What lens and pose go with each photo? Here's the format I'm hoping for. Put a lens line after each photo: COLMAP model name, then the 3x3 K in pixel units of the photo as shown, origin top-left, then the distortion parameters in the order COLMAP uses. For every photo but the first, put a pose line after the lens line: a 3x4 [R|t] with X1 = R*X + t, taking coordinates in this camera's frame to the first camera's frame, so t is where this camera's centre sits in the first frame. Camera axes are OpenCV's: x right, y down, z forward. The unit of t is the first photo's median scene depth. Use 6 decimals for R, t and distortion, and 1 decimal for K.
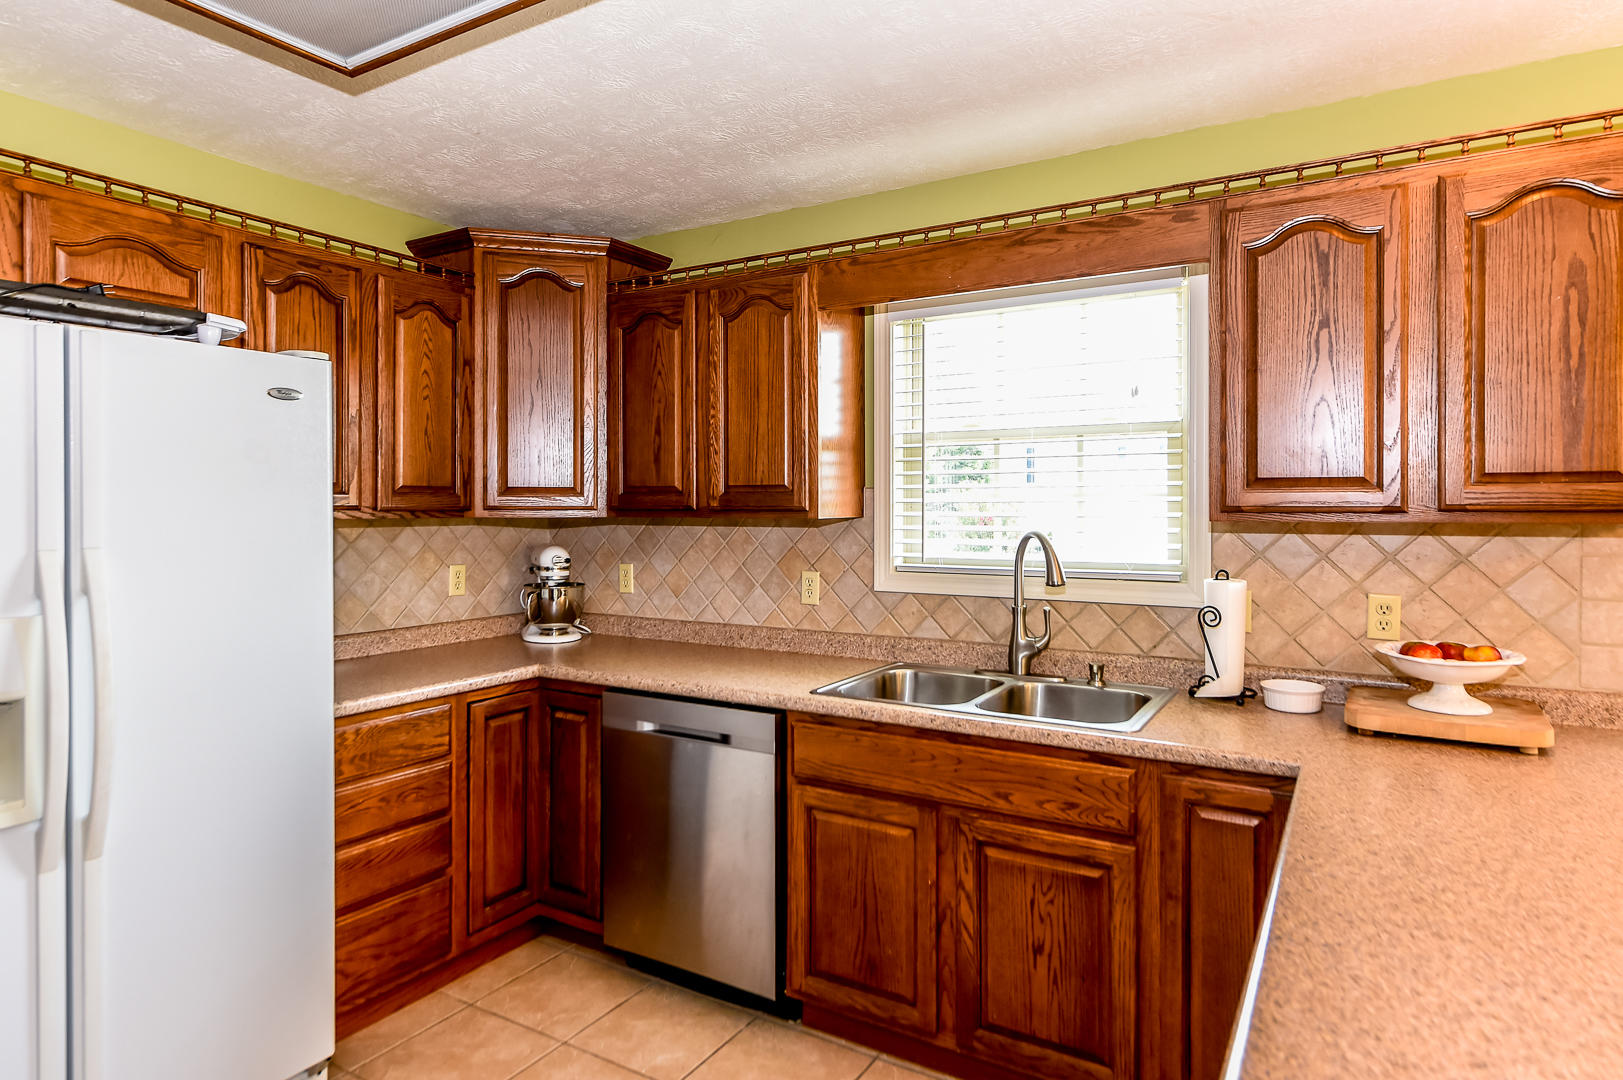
lens RADIAL K [[918.3, 0, 832.1], [0, 918.3, 504.9], [0, 0, 1]] dist [0.005673, -0.000351]
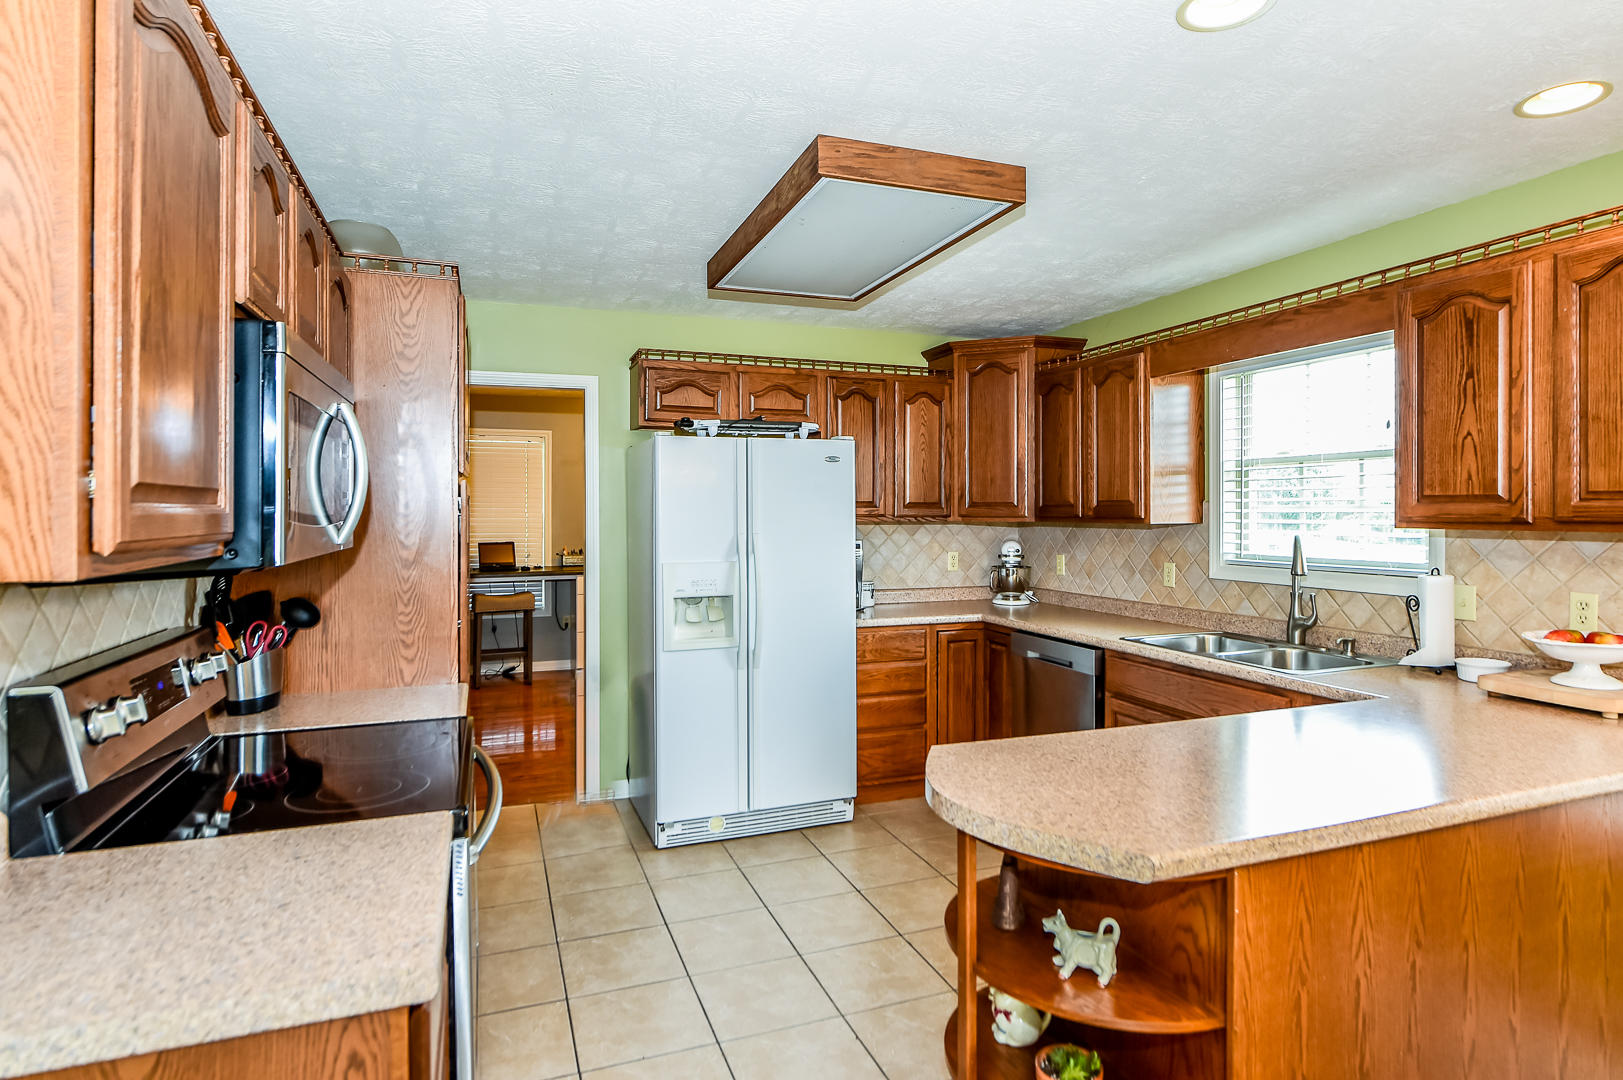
lens RADIAL K [[896.1, 0, 839.0], [0, 896.1, 513.5], [0, 0, 1]] dist [-0.004187, -0.001316]
pose [[0.787526, 0.002060, -0.616279, 0.461039], [0.000637, 0.999991, 0.004156, -0.007223], [0.616282, -0.003665, 0.787517, -0.394820]]
